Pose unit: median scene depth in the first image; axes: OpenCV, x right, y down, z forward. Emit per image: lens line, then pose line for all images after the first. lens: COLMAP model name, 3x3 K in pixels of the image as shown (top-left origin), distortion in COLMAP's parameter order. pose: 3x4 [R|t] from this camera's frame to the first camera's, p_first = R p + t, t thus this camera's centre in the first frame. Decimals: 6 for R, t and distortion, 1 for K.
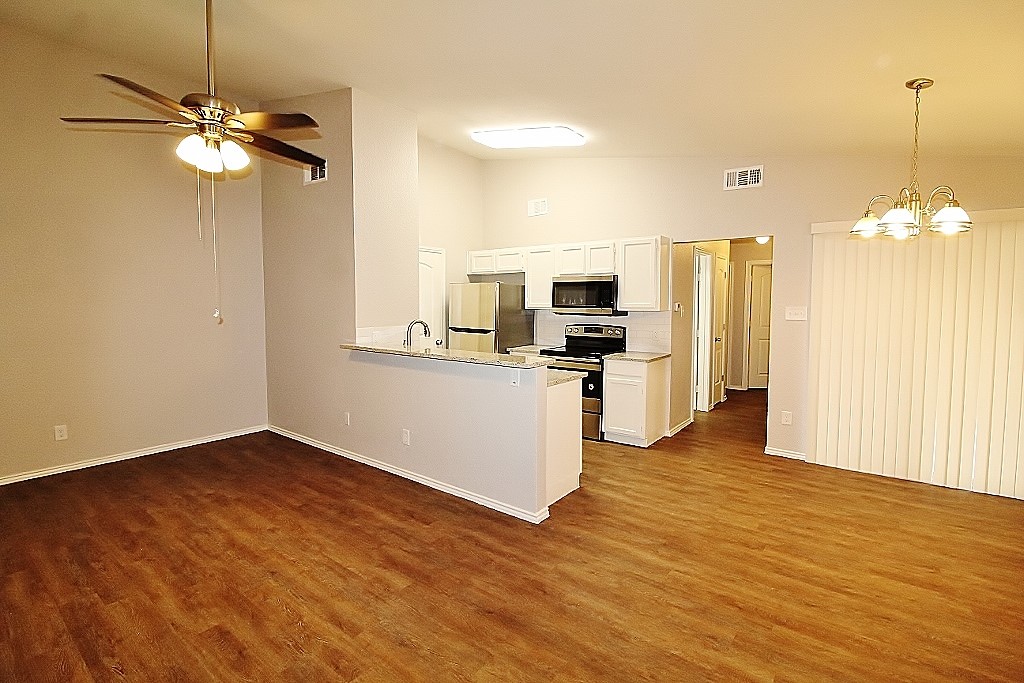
lens RADIAL K [[474.4, 0, 512.7], [0, 474.4, 329.0], [0, 0, 1]] dist [-0.001133, -0.012315]
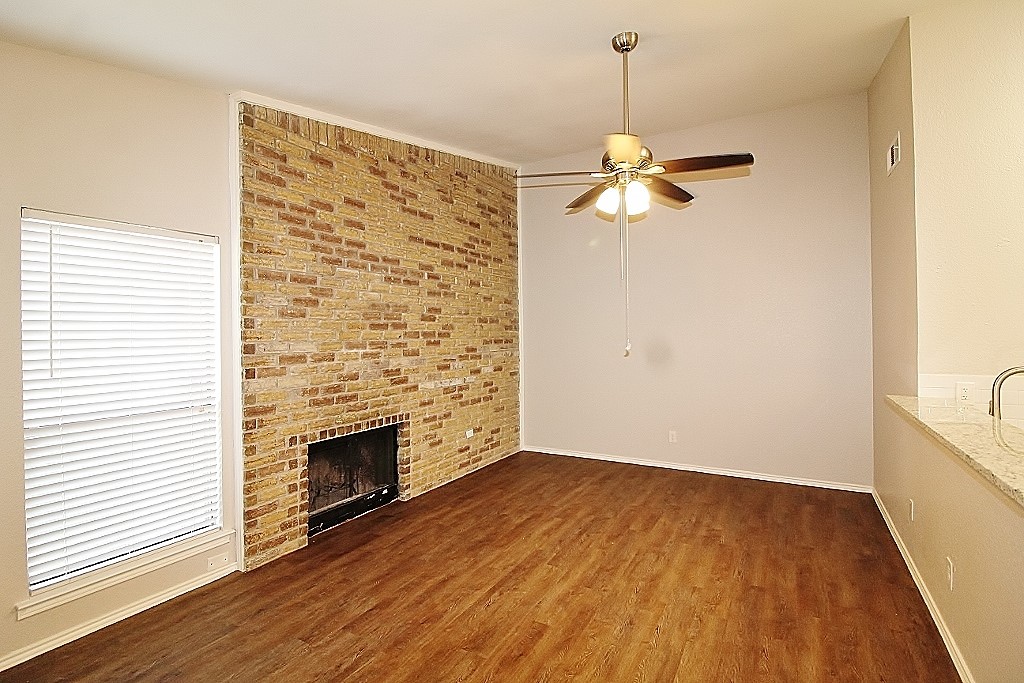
lens RADIAL K [[474.4, 0, 512.7], [0, 474.4, 329.0], [0, 0, 1]] dist [-0.001133, -0.012315]
pose [[0.125842, -0.010196, -0.991998, 0.238995], [-0.048129, 0.998707, -0.016370, -0.025346], [0.990882, 0.049804, 0.125188, 0.365268]]
